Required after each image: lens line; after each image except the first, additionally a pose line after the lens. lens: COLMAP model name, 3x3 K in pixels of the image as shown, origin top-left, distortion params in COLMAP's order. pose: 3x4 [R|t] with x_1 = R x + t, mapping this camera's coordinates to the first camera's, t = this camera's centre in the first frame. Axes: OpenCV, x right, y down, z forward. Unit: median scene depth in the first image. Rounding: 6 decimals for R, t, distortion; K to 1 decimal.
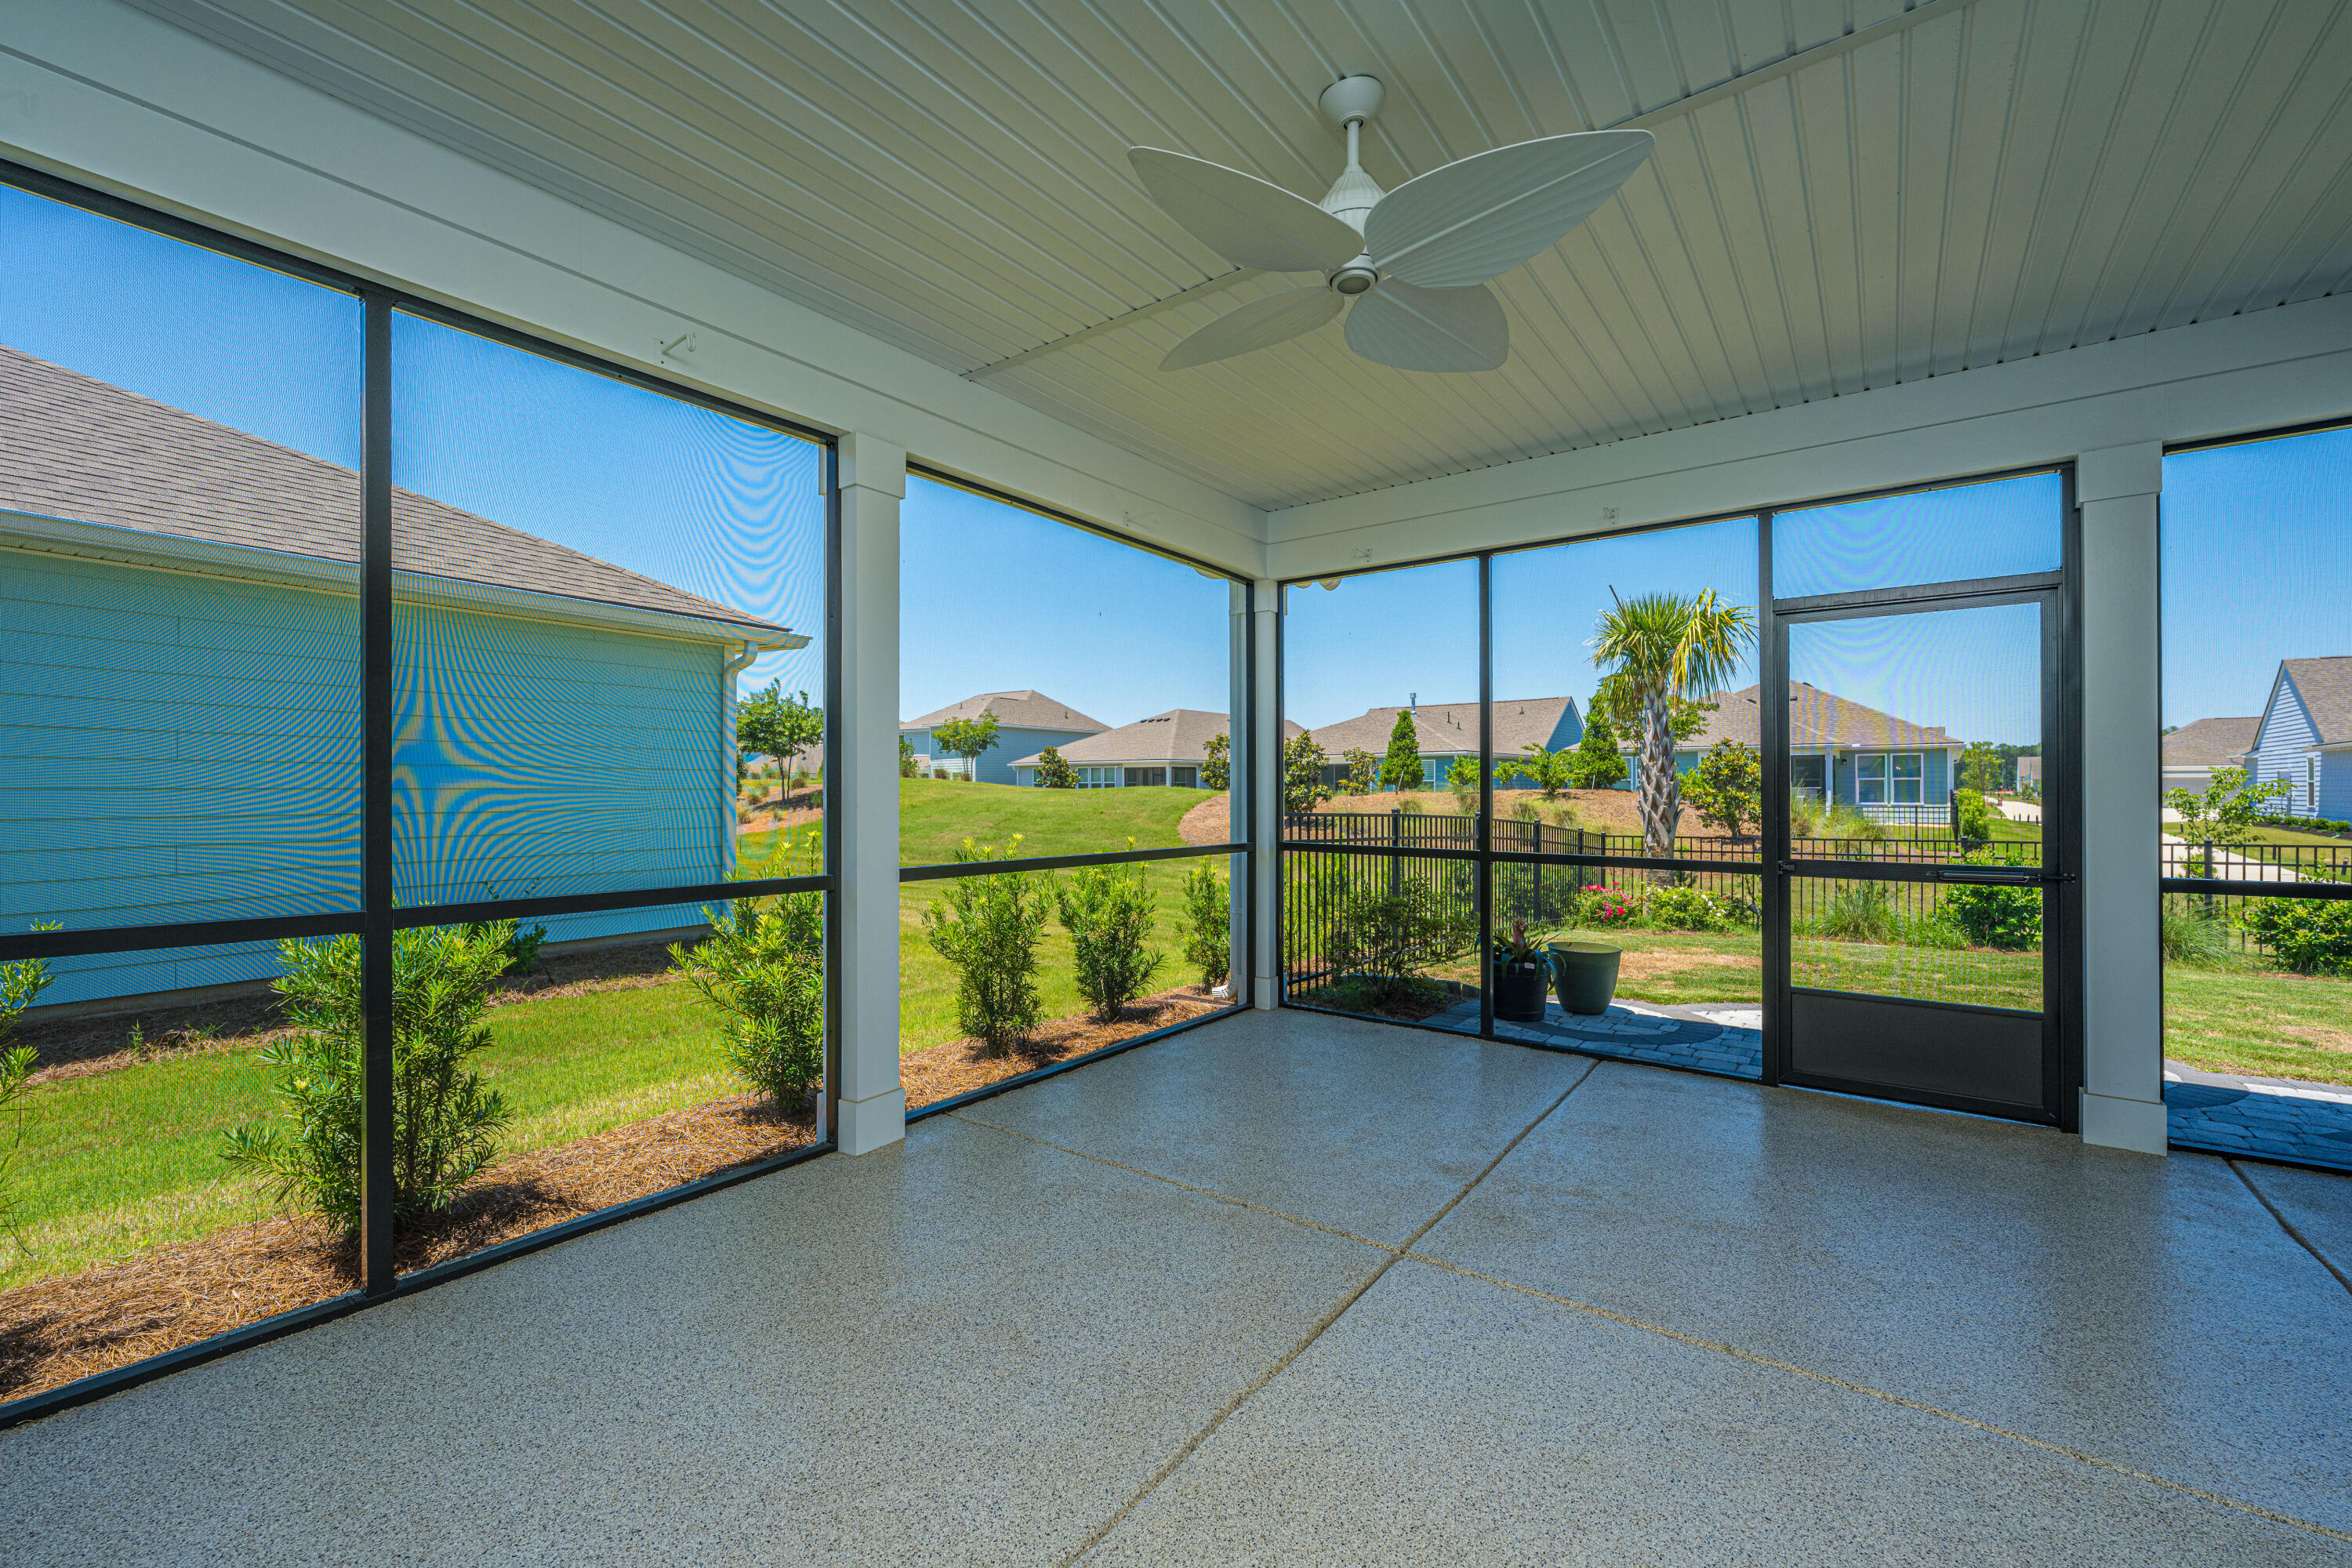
lens RADIAL K [[956.5, 0, 1152.5], [0, 956.5, 783.0], [0, 0, 1]] dist [-0.003266, 0.001501]
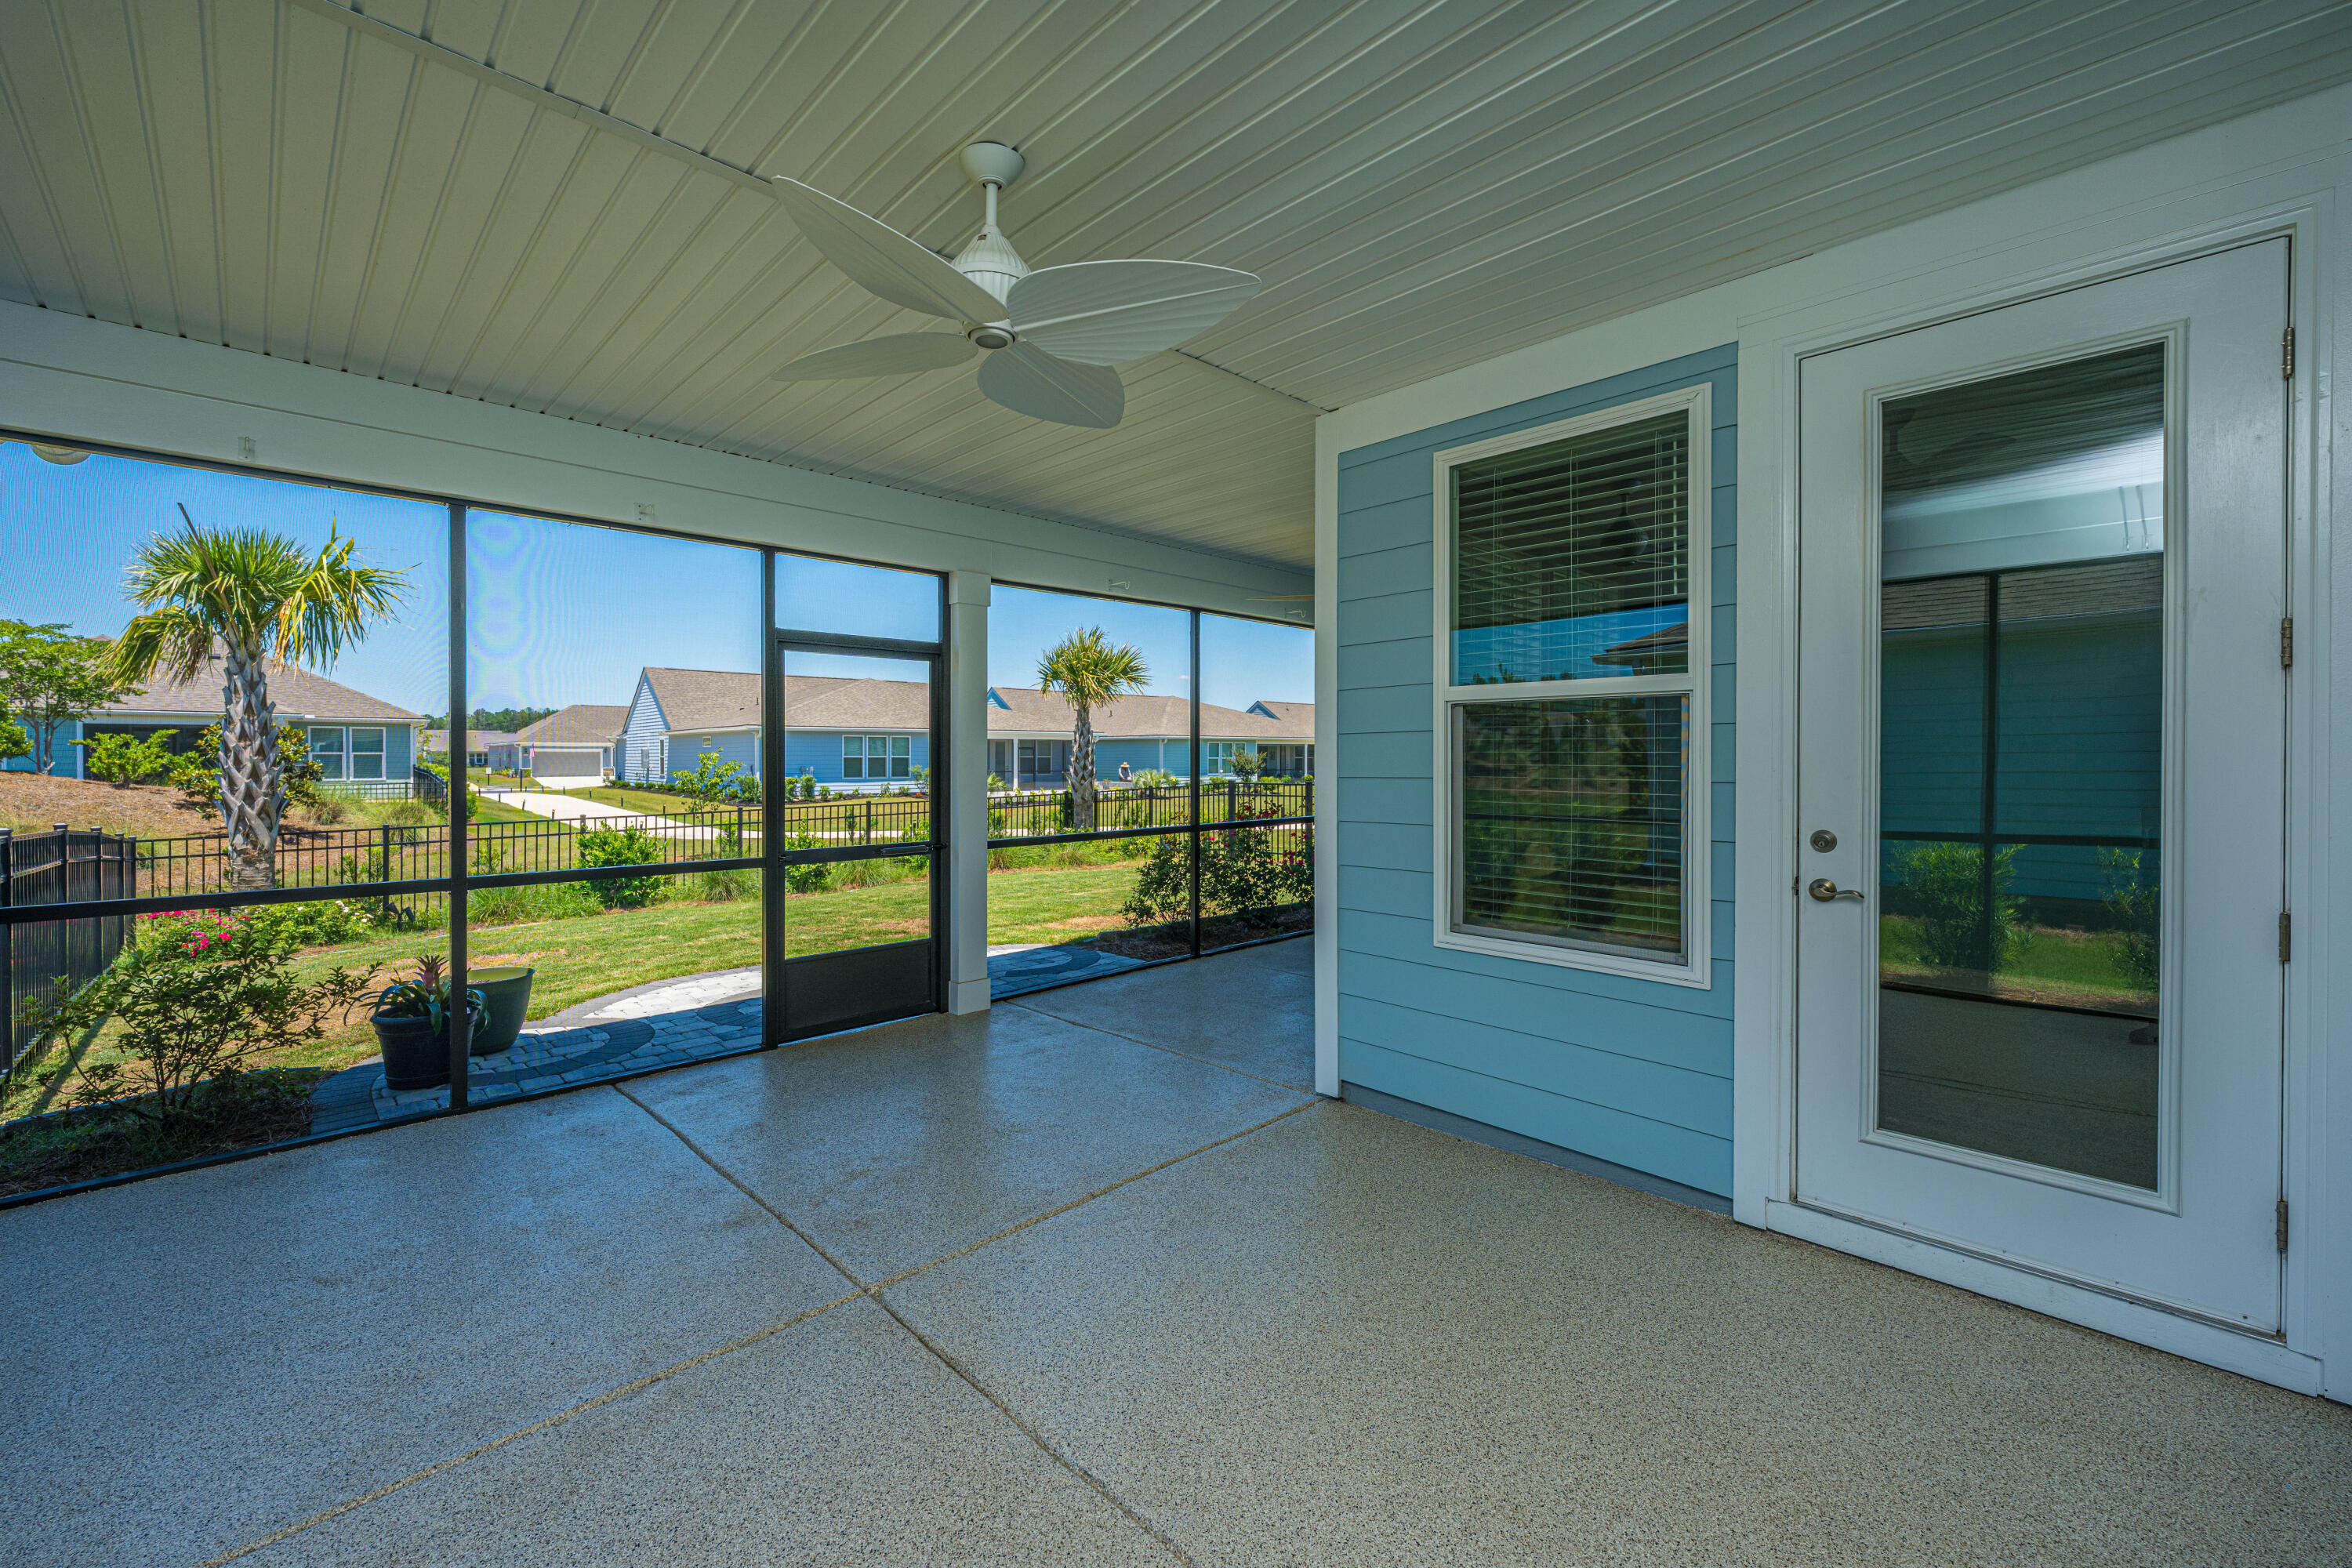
lens RADIAL K [[956.5, 0, 1186.8], [0, 956.5, 769.7], [0, 0, 1]] dist [-0.003266, 0.001501]
pose [[0.139075, -0.014456, 0.990176, -0.358852], [-0.002709, 0.999884, 0.014979, -0.032938], [-0.990278, -0.004765, 0.139020, 0.294131]]
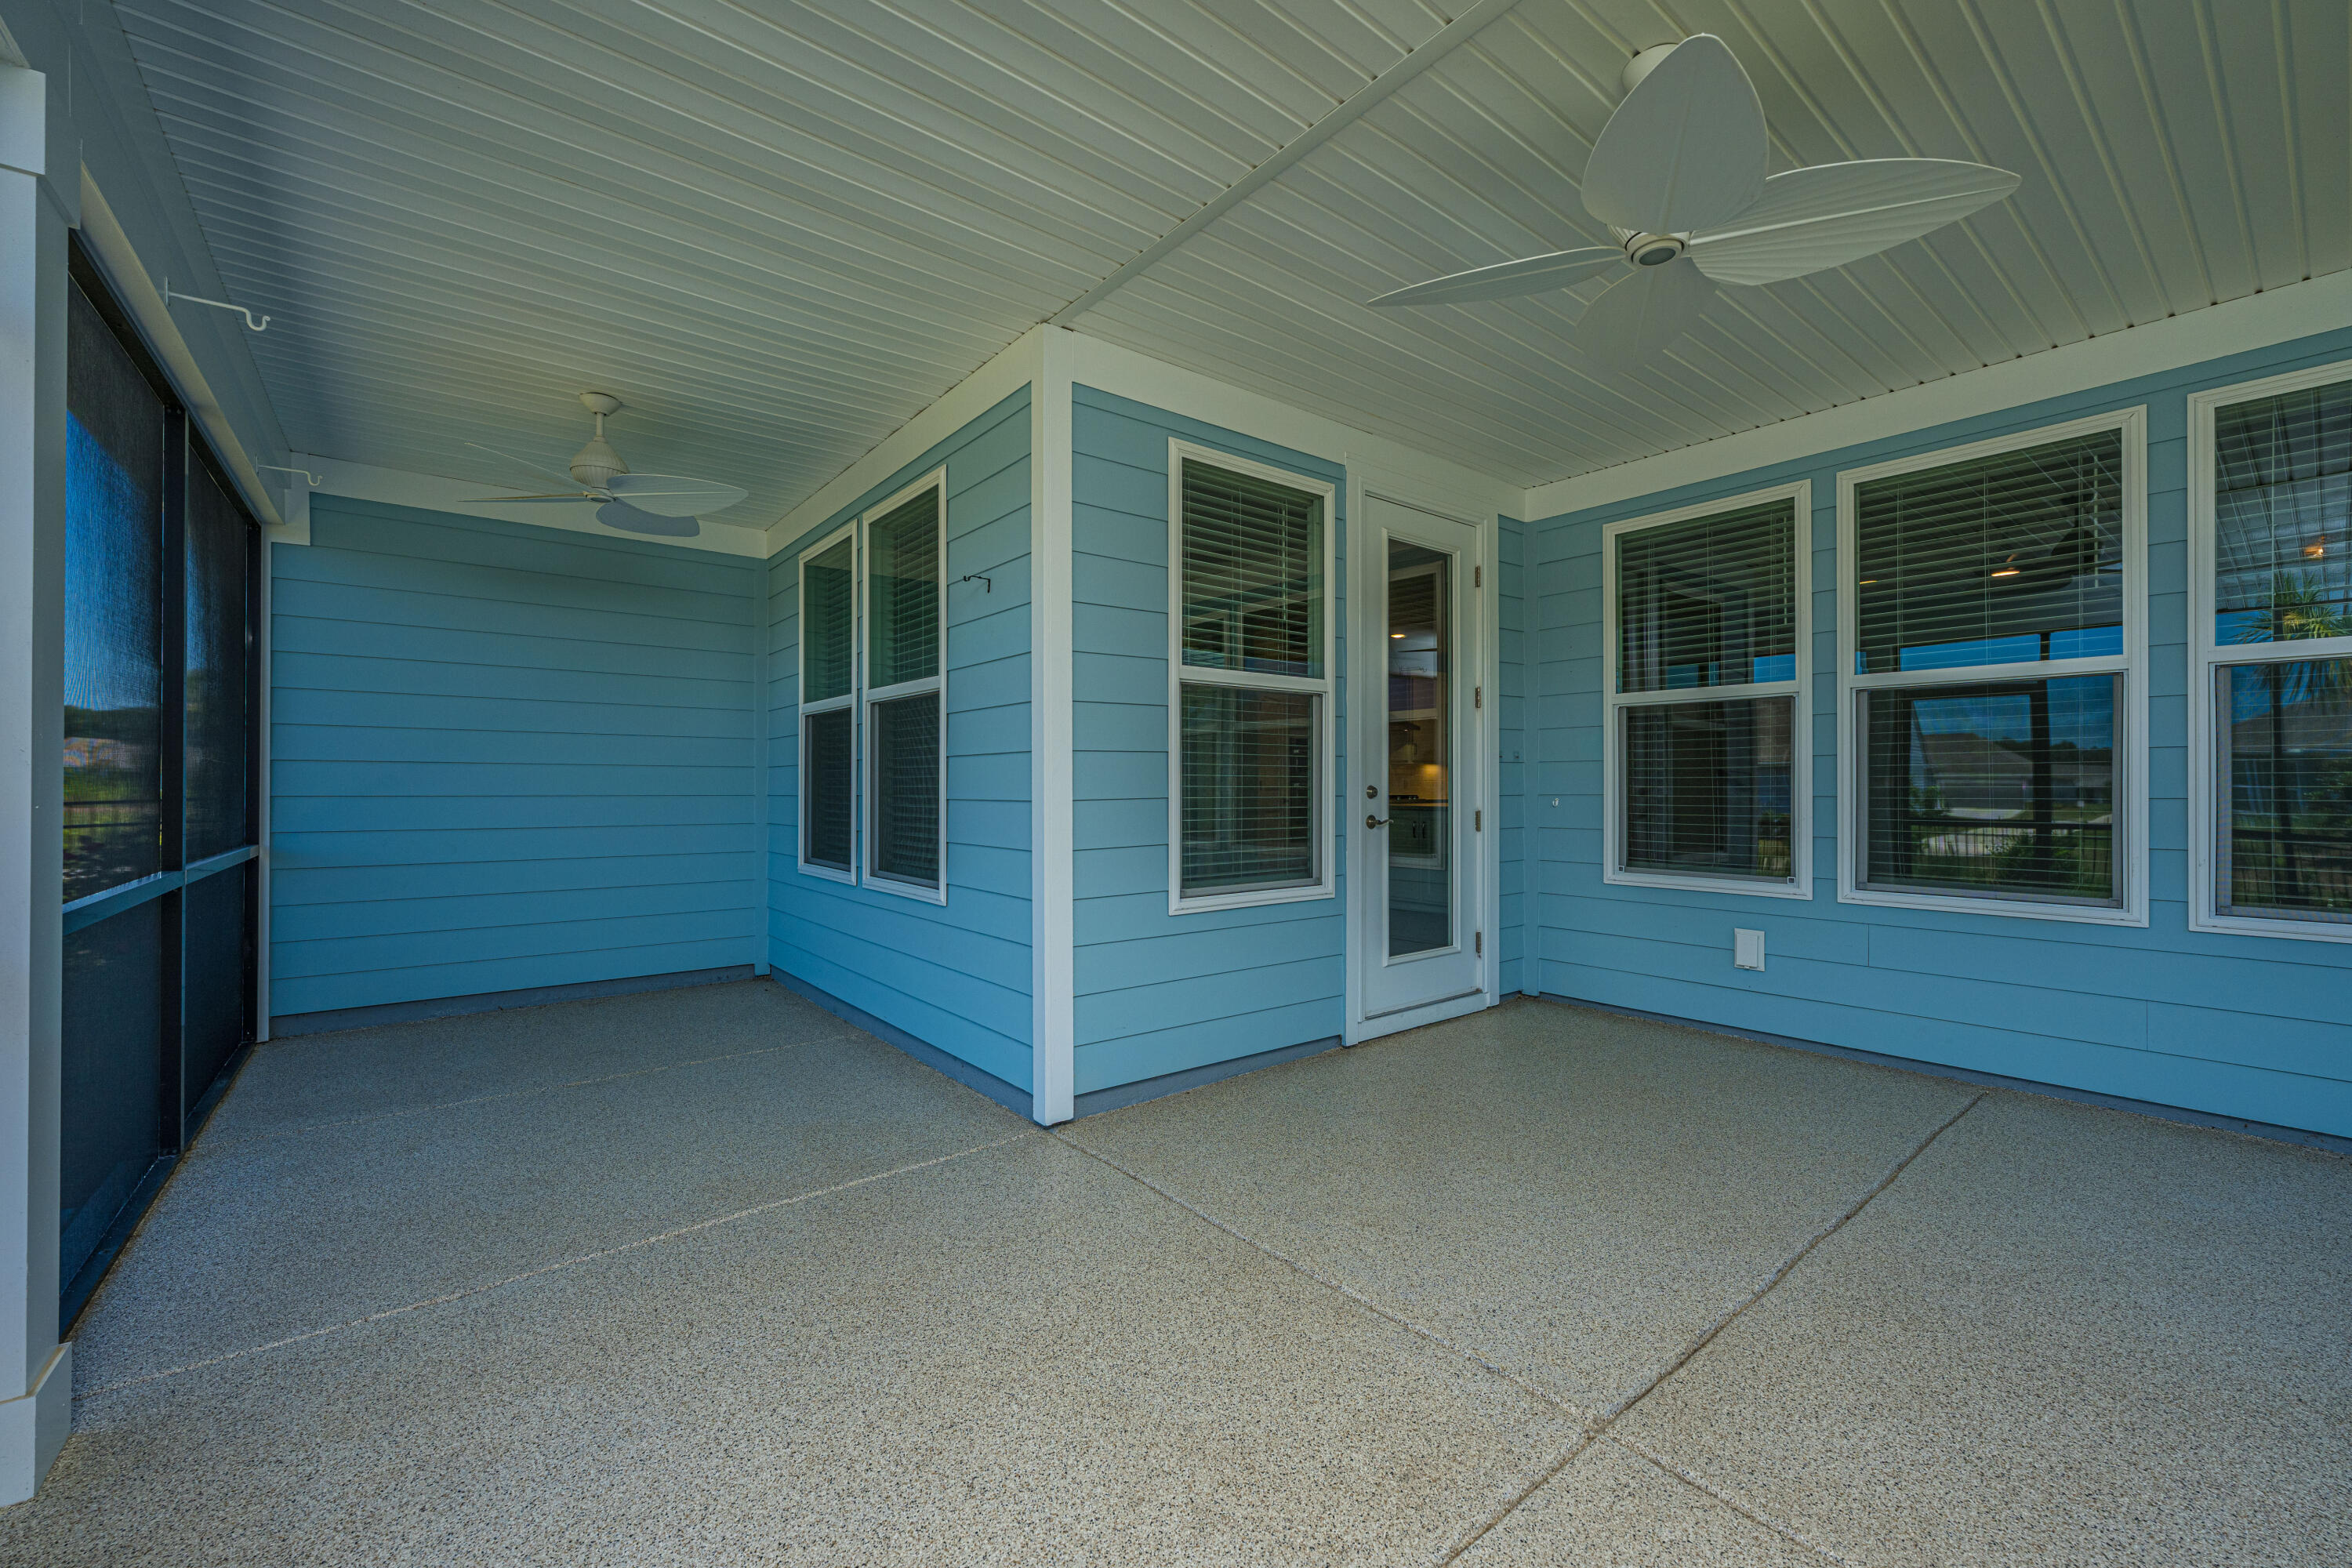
lens RADIAL K [[956.5, 0, 1189.6], [0, 956.5, 783.8], [0, 0, 1]] dist [-0.003266, 0.001501]
pose [[-0.971720, 0.001555, 0.236132, 0.205638], [0.000136, 0.999982, -0.006026, 0.014433], [-0.236137, -0.005824, -0.971702, 0.945088]]
